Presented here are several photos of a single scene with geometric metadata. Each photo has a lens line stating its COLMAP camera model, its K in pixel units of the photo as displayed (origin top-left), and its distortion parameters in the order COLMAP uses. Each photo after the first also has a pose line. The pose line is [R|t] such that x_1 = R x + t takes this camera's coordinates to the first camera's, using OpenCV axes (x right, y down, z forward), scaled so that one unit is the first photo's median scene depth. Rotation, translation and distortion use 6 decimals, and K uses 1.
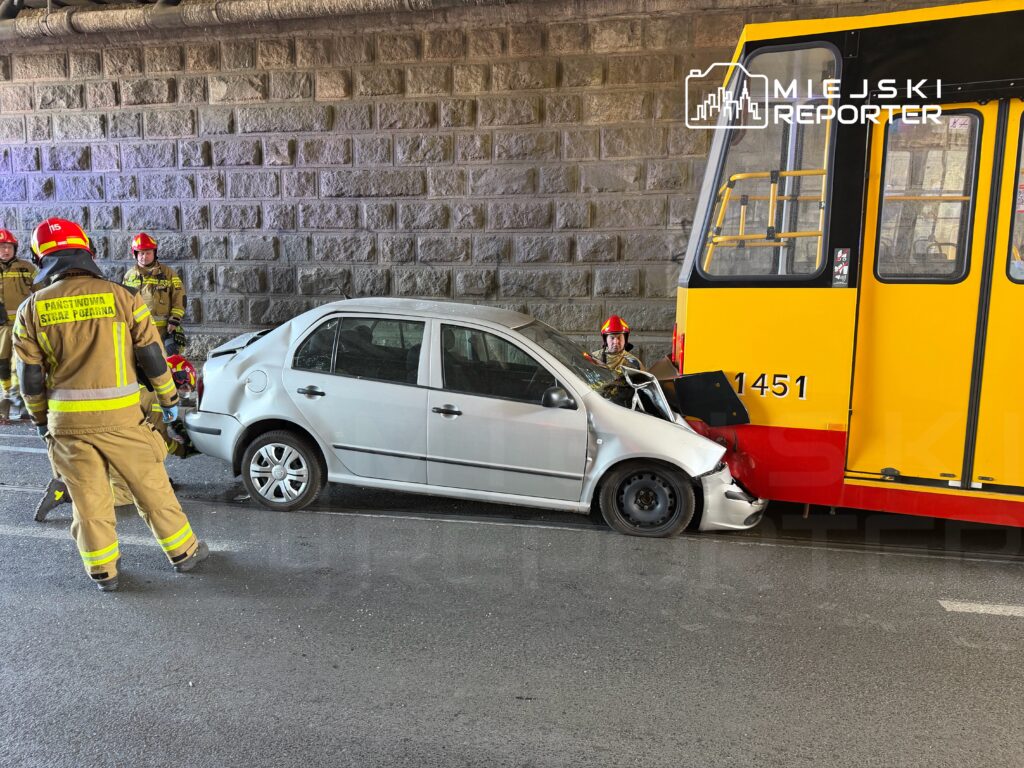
lens RADIAL K [[708.6, 0, 508.0], [0, 708.6, 387.9], [0, 0, 1]] dist [-0.002251, -0.024973]
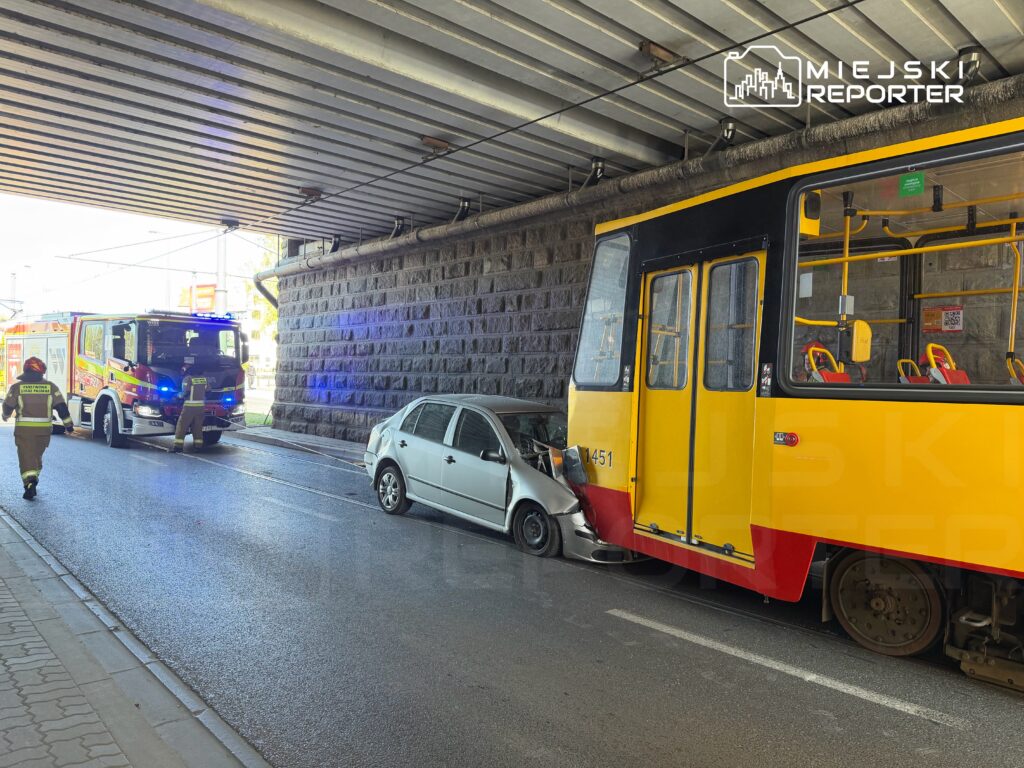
lens RADIAL K [[708.6, 0, 516.0], [0, 708.6, 382.9], [0, 0, 1]] dist [-0.002251, -0.024973]
pose [[0.784391, 0.012052, -0.620149, 0.627140], [-0.116362, 0.984919, -0.128038, 0.028401], [0.609254, 0.172594, 0.773964, -0.139316]]
